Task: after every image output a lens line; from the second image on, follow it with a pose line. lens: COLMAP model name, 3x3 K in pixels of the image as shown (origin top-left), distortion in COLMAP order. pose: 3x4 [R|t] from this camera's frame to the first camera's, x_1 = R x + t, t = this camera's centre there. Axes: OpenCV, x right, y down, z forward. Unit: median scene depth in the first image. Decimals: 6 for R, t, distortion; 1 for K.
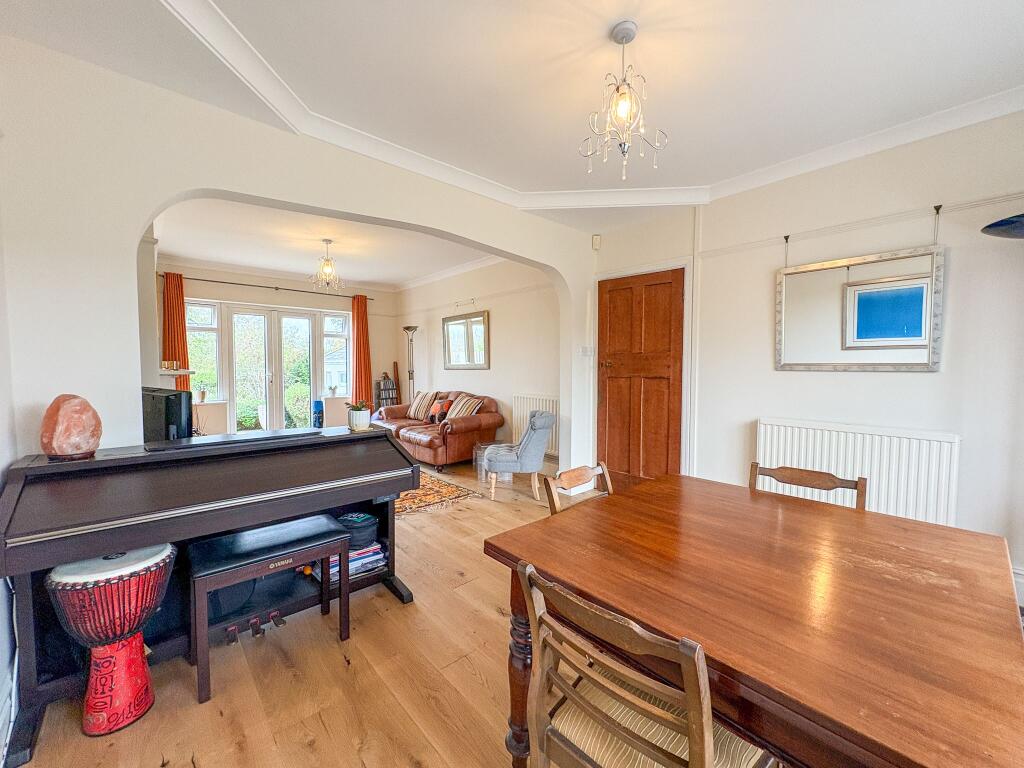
lens RADIAL K [[406.9, 0, 512.7], [0, 406.9, 383.6], [0, 0, 1]] dist [-0.000792, 0.000249]
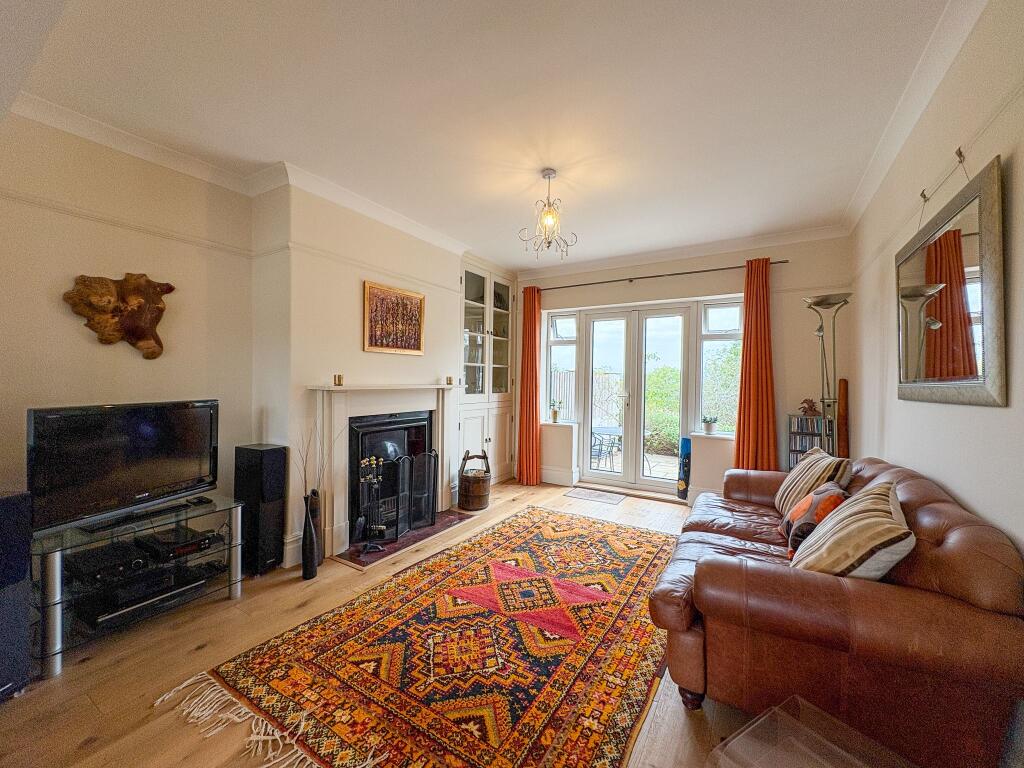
lens RADIAL K [[406.9, 0, 512.7], [0, 406.9, 383.6], [0, 0, 1]] dist [-0.000792, 0.000249]
pose [[0.277014, 0.009827, -0.960816, 0.073900], [-0.057280, 0.998338, -0.006304, -0.027268], [0.959157, 0.056781, 0.277116, 0.591231]]
